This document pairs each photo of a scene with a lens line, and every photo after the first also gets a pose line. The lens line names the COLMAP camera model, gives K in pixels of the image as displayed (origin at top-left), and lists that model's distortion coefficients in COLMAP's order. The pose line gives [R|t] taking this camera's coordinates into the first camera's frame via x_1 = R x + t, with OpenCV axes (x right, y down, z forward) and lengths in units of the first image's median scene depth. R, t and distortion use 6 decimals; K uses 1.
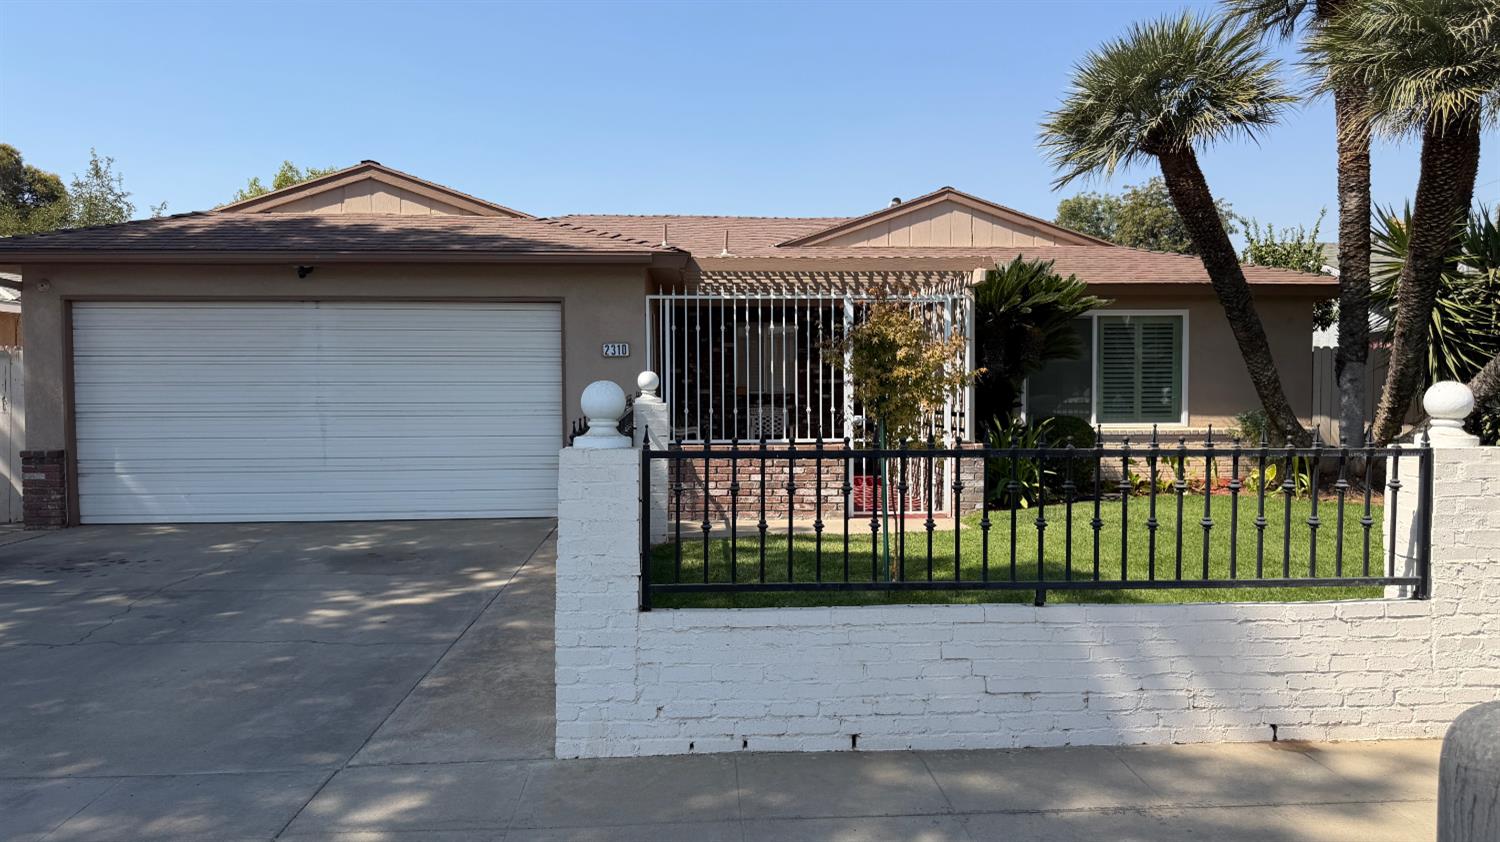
lens RADIAL K [[1046.9, 0, 755.6], [0, 1046.9, 425.2], [0, 0, 1]] dist [0.083484, -0.118975]
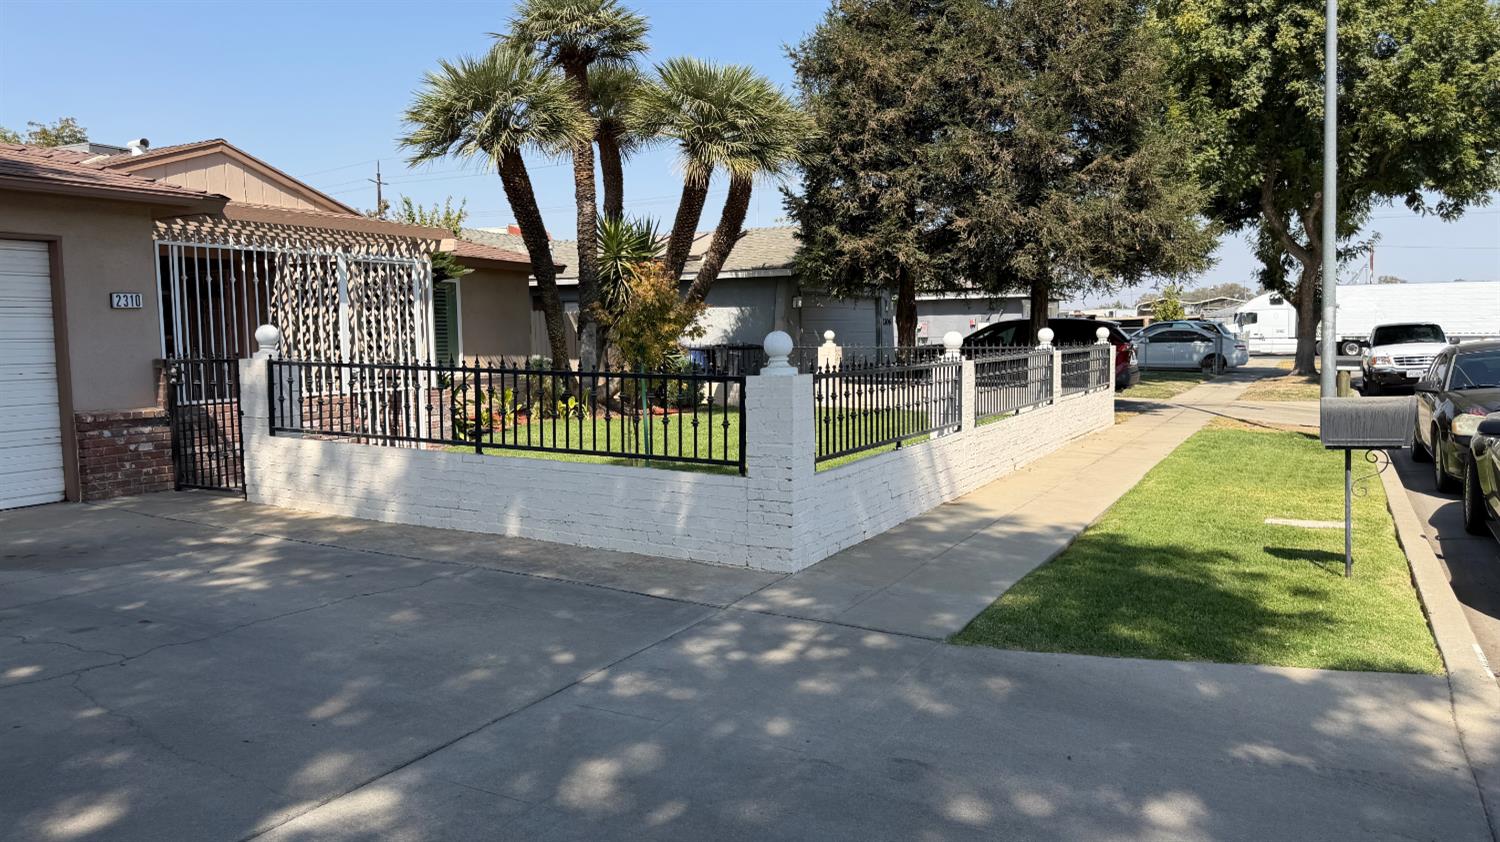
lens RADIAL K [[1046.9, 0, 745.6], [0, 1046.9, 424.7], [0, 0, 1]] dist [0.083484, -0.118975]
pose [[0.529625, -0.075947, 0.844825, -0.552351], [0.044549, 0.997100, 0.061707, -0.000816], [-0.847061, 0.004954, 0.531472, 0.086294]]
